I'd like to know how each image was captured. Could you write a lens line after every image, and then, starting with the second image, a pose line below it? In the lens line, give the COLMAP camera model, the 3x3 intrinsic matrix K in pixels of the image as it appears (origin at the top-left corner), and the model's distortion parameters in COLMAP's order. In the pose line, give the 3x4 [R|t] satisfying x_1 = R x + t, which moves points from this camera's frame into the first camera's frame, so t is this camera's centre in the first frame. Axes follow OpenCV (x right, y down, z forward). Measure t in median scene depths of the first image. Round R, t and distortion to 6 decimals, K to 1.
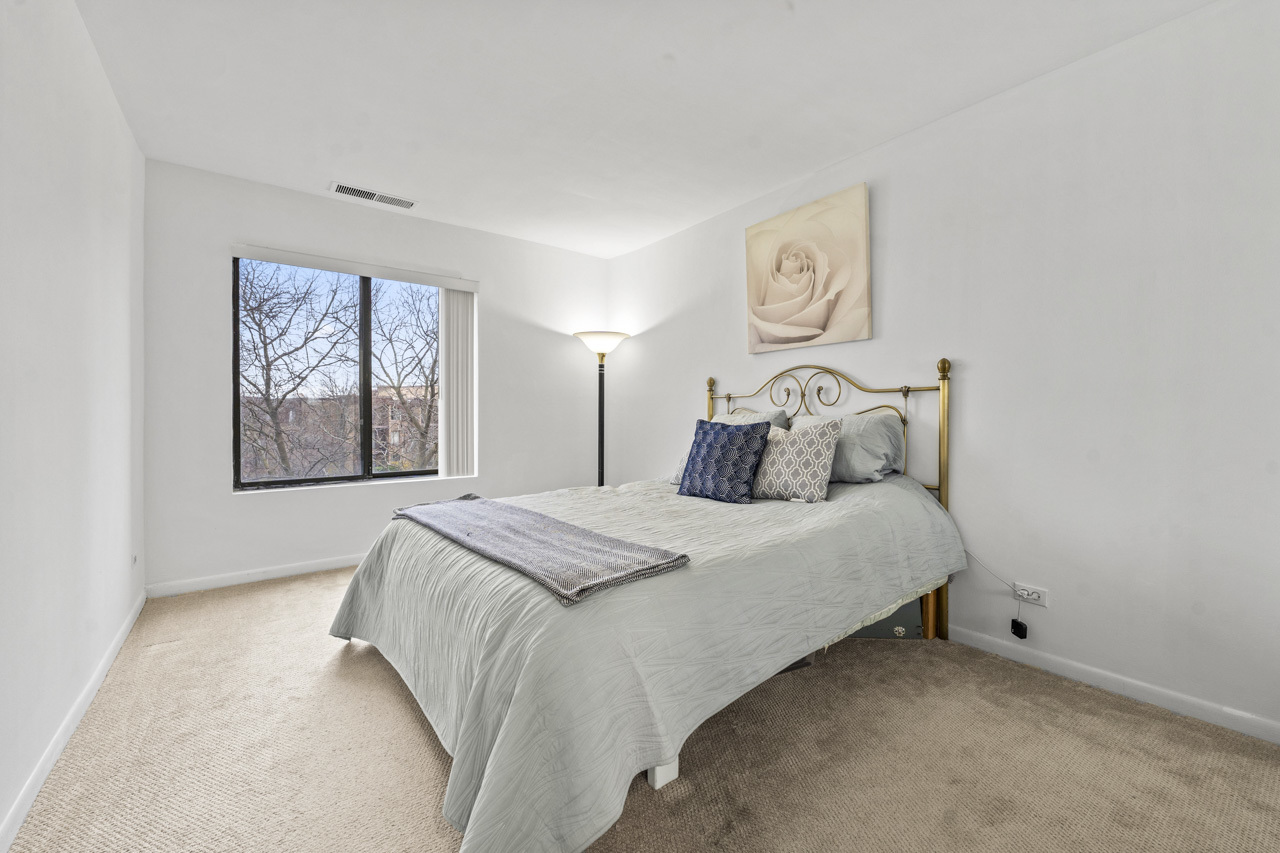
lens RADIAL K [[519.3, 0, 650.8], [0, 519.3, 418.5], [0, 0, 1]] dist [-0.000574, 0.000051]
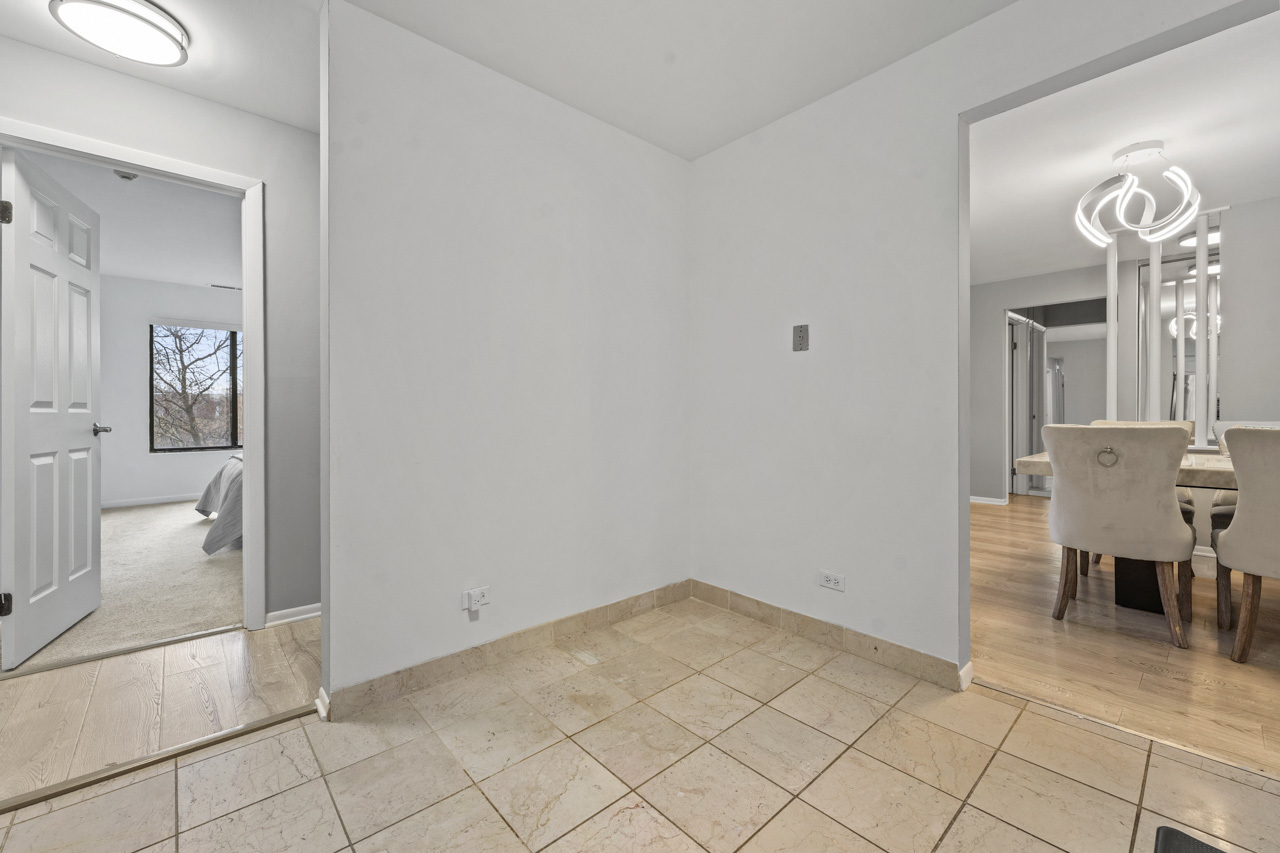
lens RADIAL K [[519.3, 0, 640.3], [0, 519.3, 409.4], [0, 0, 1]] dist [-0.000574, 0.000051]
pose [[0.997080, 0.000470, 0.076359, 0.522350], [0.000376, 0.999939, -0.011065, 0.007545], [-0.076360, 0.011062, 0.997019, -0.640299]]
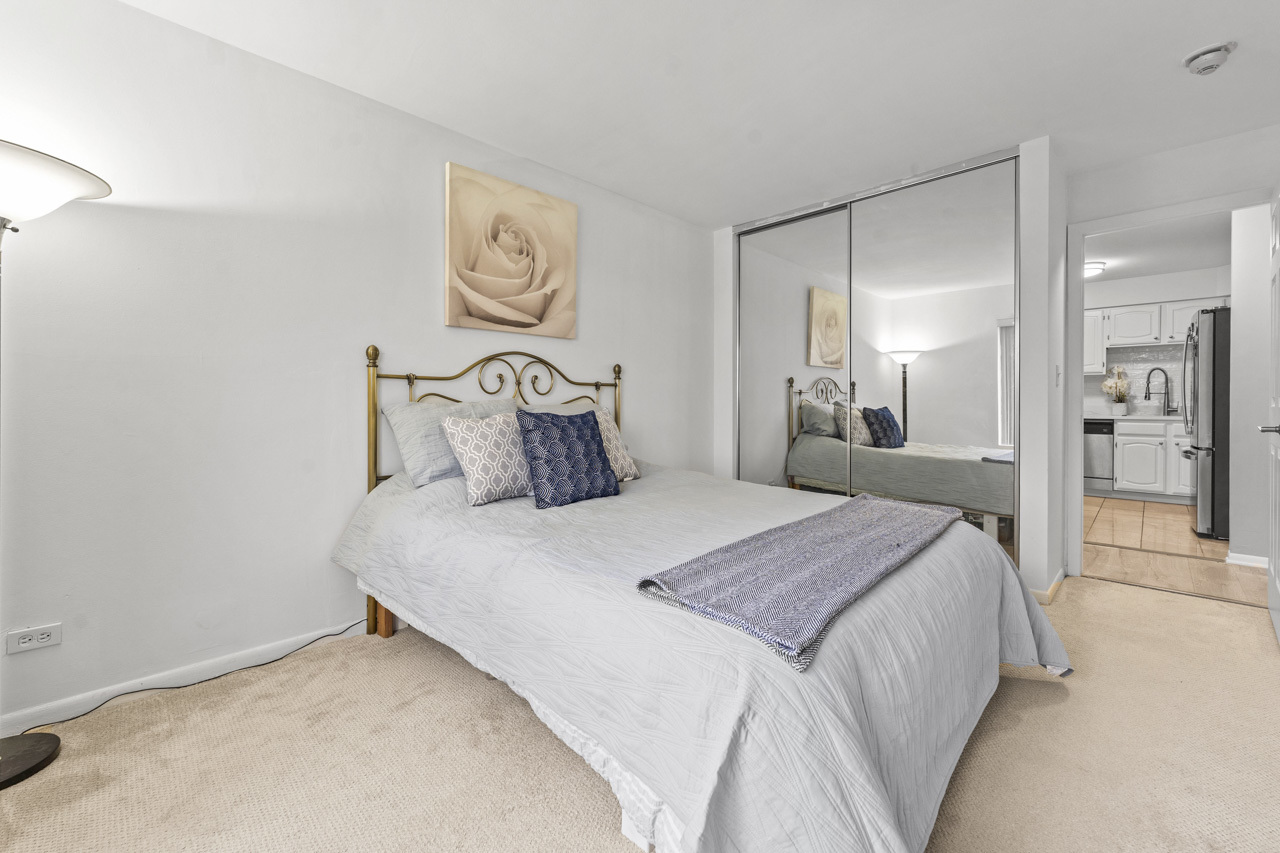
lens RADIAL K [[519.3, 0, 631.3], [0, 519.3, 406.2], [0, 0, 1]] dist [-0.000574, 0.000051]
pose [[-0.132532, -0.007630, 0.991149, -0.693303], [0.004749, 0.999954, 0.008333, -0.009477], [-0.991167, 0.005812, -0.132490, 0.936073]]
